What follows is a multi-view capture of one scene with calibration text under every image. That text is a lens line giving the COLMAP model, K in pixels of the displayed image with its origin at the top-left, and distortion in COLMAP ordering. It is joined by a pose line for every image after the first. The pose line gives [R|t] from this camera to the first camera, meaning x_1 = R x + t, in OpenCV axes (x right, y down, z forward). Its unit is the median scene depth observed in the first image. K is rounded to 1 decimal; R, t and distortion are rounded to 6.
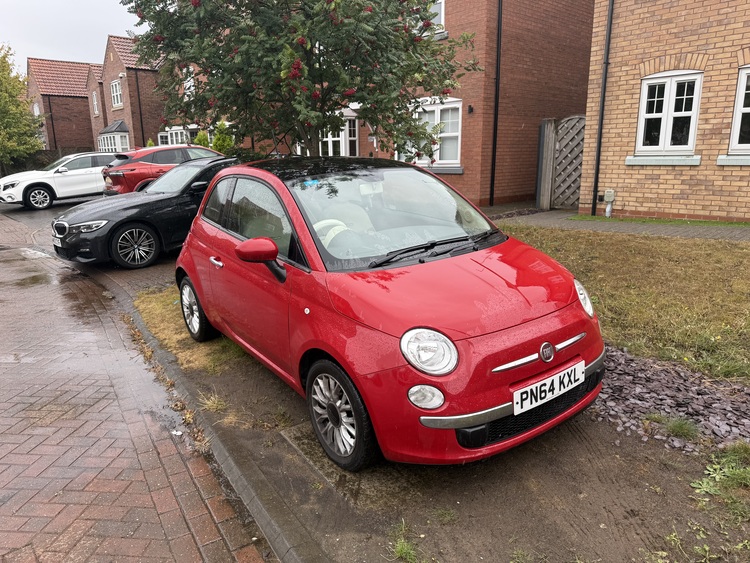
lens RADIAL K [[555.2, 0, 375.0], [0, 555.2, 281.5], [0, 0, 1]] dist [0.050017, -0.067831]
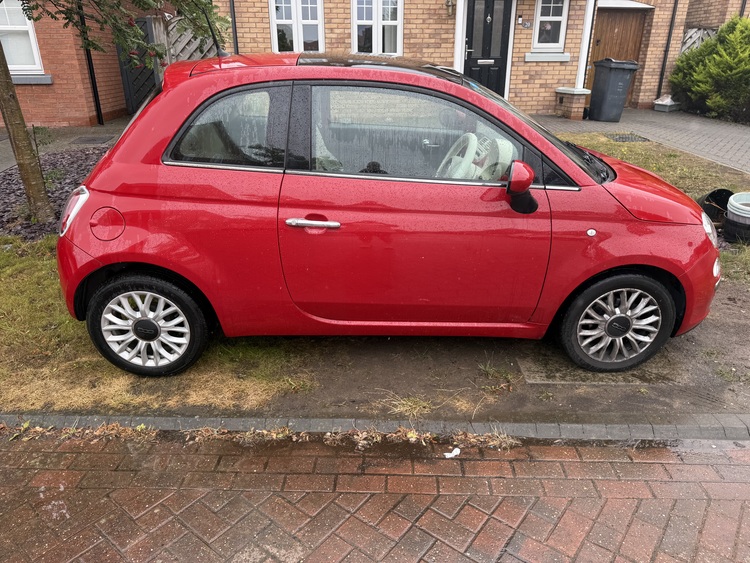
lens RADIAL K [[555.2, 0, 375.0], [0, 555.2, 281.5], [0, 0, 1]] dist [0.050017, -0.067831]
pose [[0.531035, -0.299708, 0.792576, -0.411048], [0.181133, 0.953889, 0.239347, -0.058388], [-0.827763, 0.016461, 0.560836, 0.306572]]
